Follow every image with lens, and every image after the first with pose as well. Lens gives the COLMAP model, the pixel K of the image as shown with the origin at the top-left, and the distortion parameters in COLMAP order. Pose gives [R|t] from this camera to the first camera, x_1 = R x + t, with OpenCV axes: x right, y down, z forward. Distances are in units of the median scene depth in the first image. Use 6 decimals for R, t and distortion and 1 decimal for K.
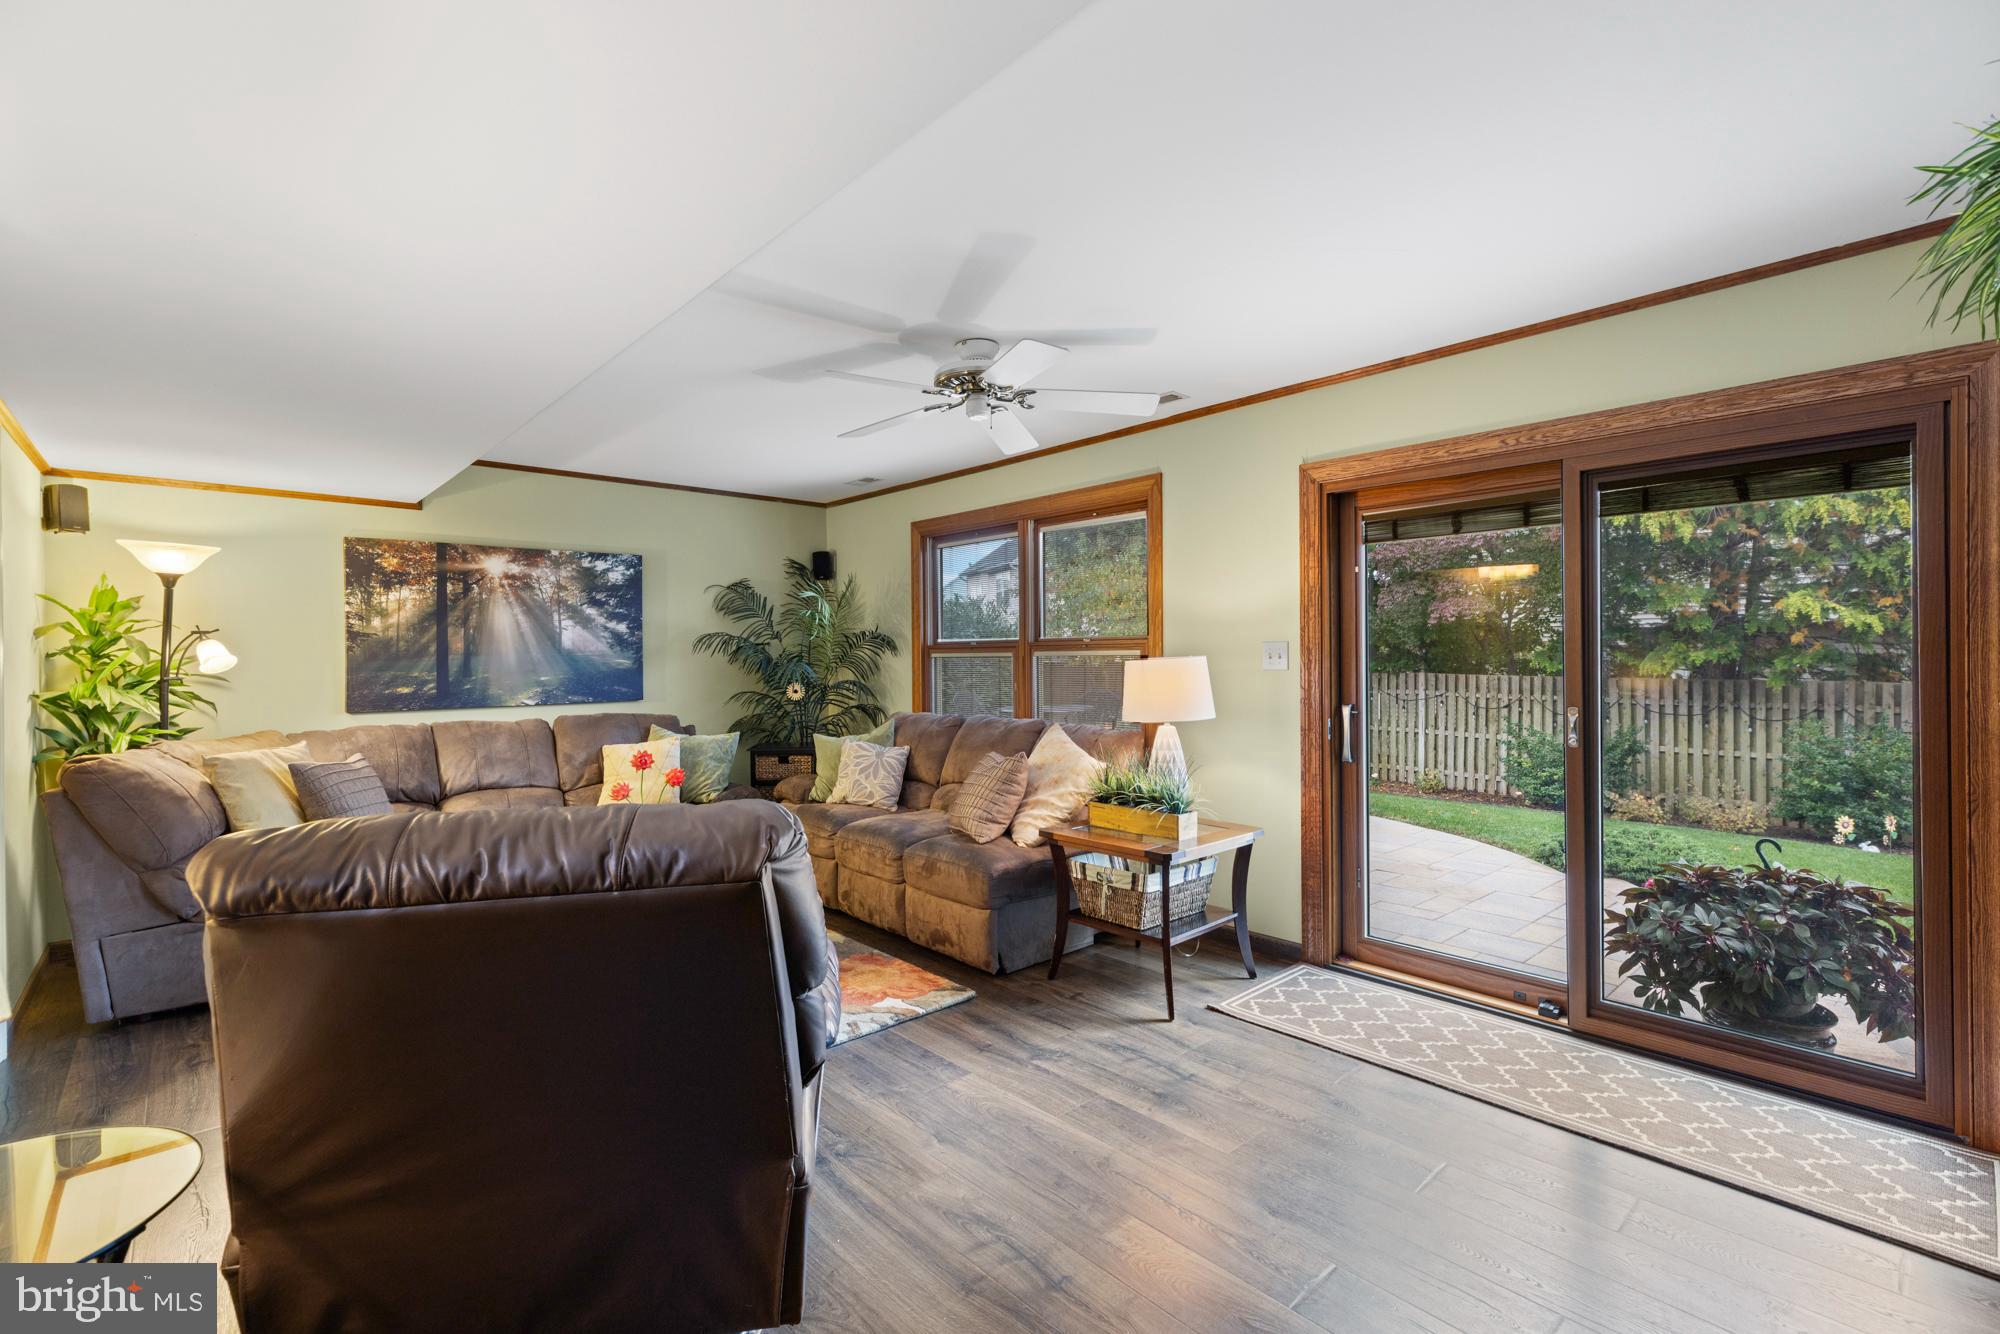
lens RADIAL K [[899.0, 0, 1008.0], [0, 899.0, 659.8], [0, 0, 1]] dist [0.010856, 0.000055]
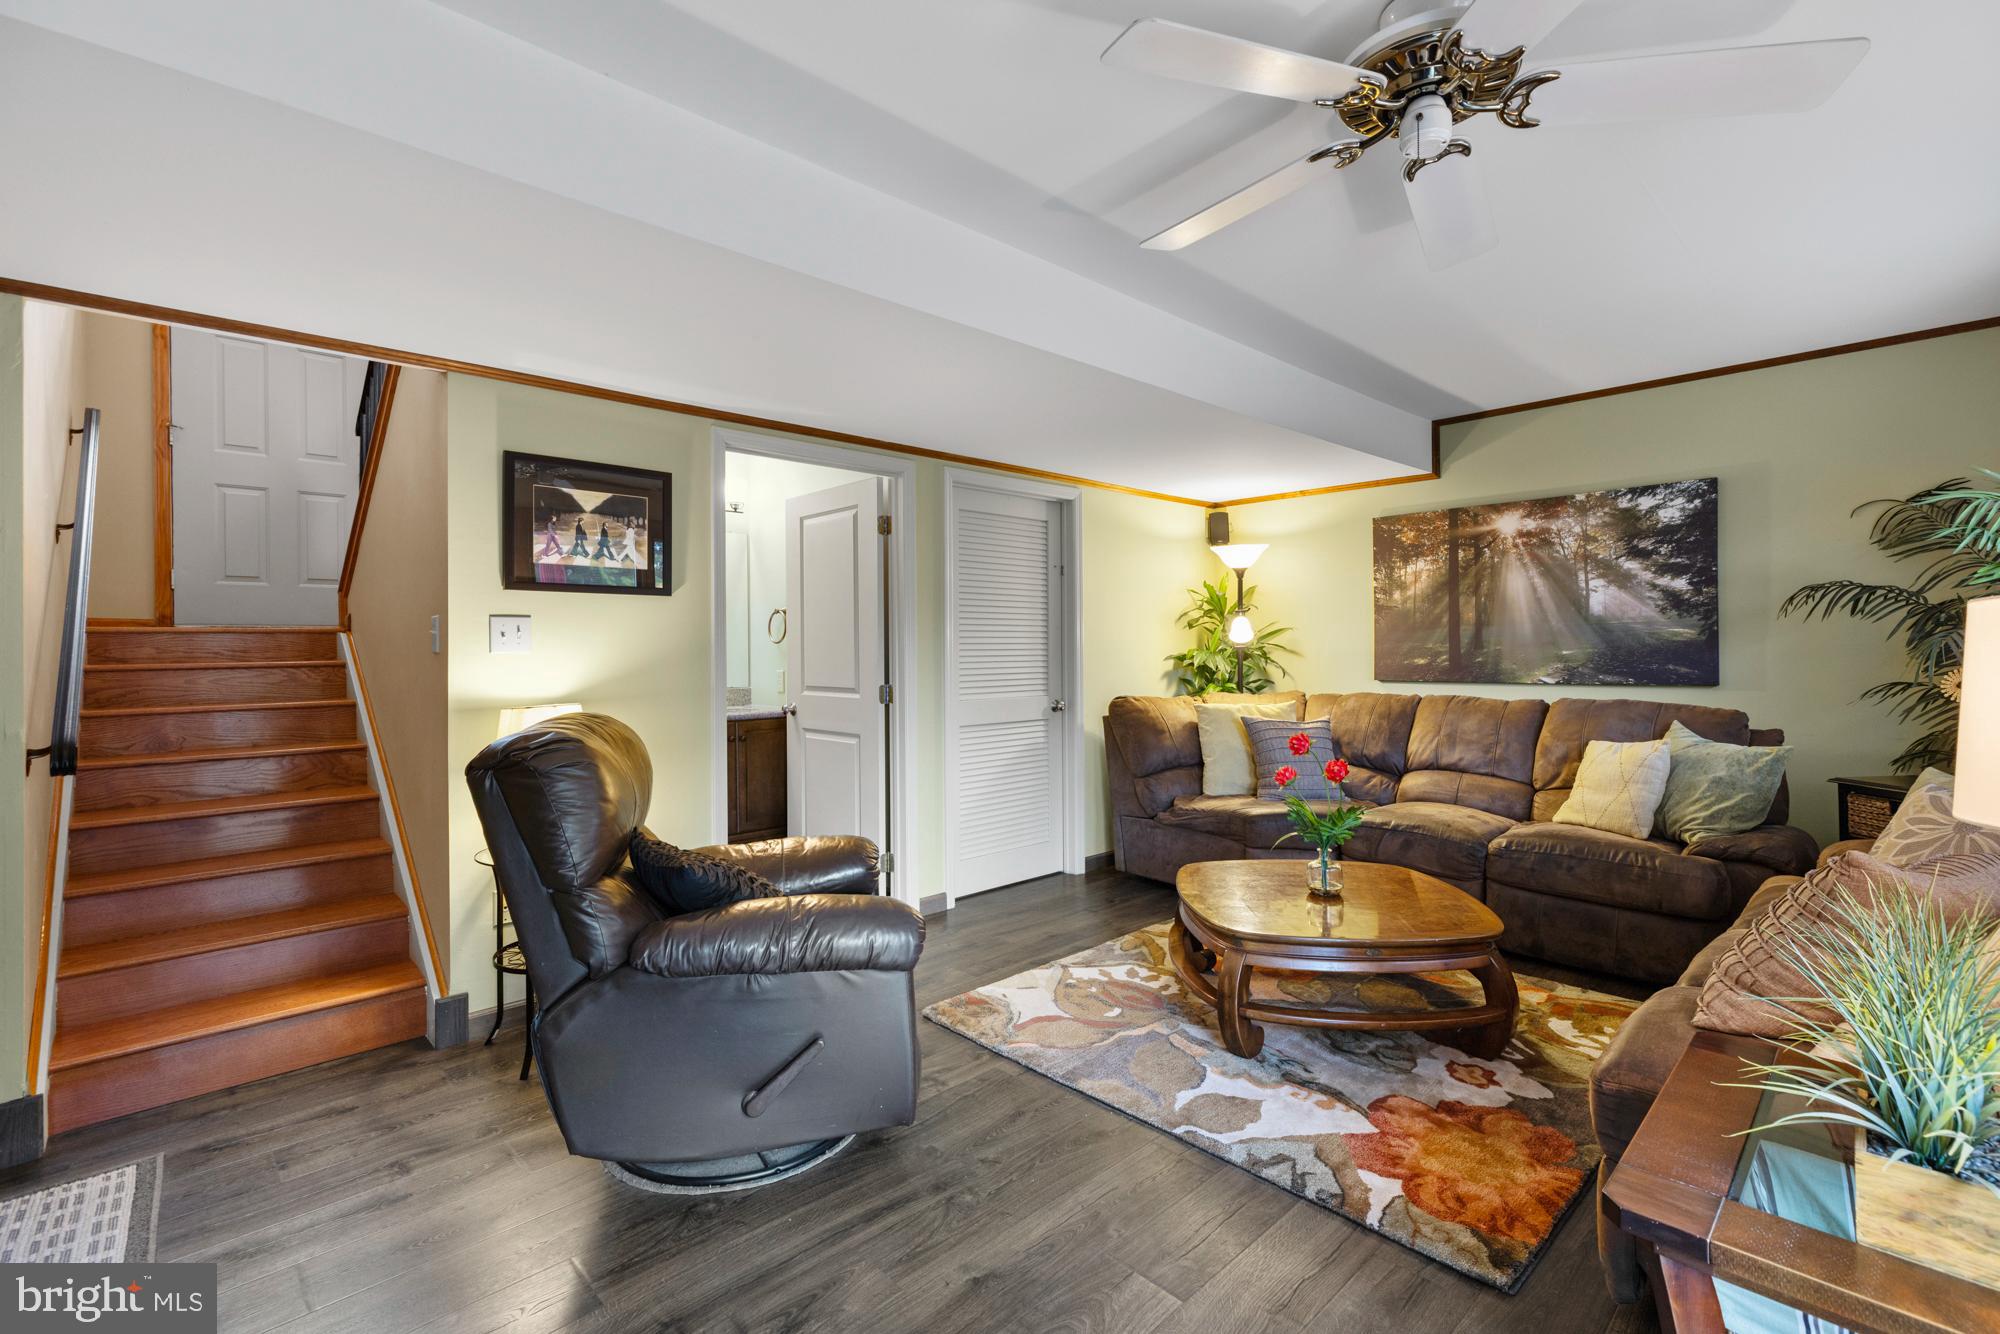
lens RADIAL K [[899.0, 0, 994.6], [0, 899.0, 649.6], [0, 0, 1]] dist [0.010856, 0.000055]
pose [[0.020114, 0.011545, -0.999731, 0.311636], [0.005142, 0.999919, 0.011651, 0.006250], [0.999784, -0.005375, 0.020053, 0.479759]]
